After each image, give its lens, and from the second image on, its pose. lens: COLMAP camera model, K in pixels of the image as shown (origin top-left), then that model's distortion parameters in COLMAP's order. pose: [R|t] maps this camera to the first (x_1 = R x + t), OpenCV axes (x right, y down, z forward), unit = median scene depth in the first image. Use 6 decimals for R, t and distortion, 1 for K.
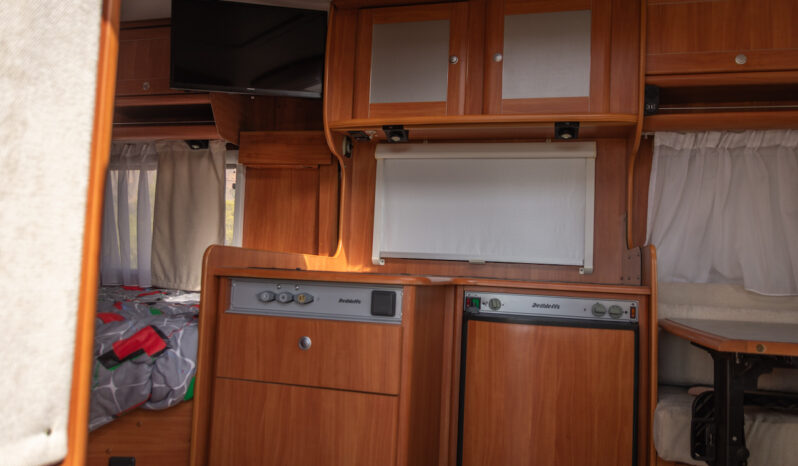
lens RADIAL K [[556.3, 0, 399.0], [0, 556.3, 233.0], [0, 0, 1]] dist [-0.003916, -0.001723]
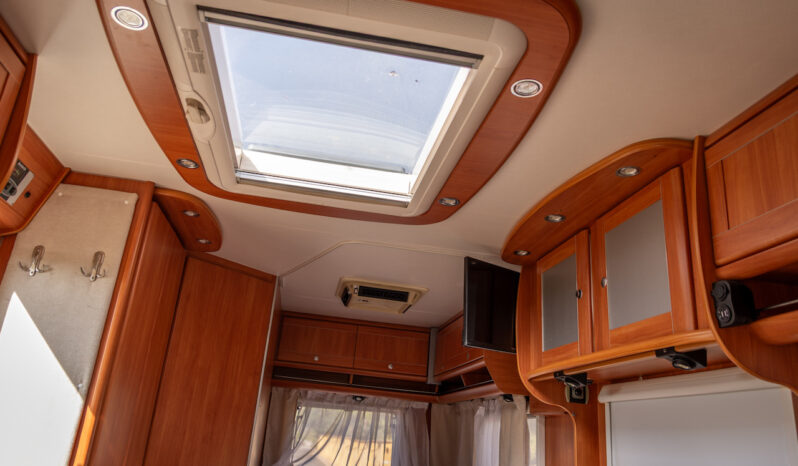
lens RADIAL K [[556.3, 0, 399.0], [0, 556.3, 233.0], [0, 0, 1]] dist [-0.003916, -0.001723]
pose [[0.403019, -0.323886, -0.855963, 0.702718], [-0.018556, 0.932199, -0.361469, -0.058076], [0.915003, 0.161563, 0.369684, 0.316901]]
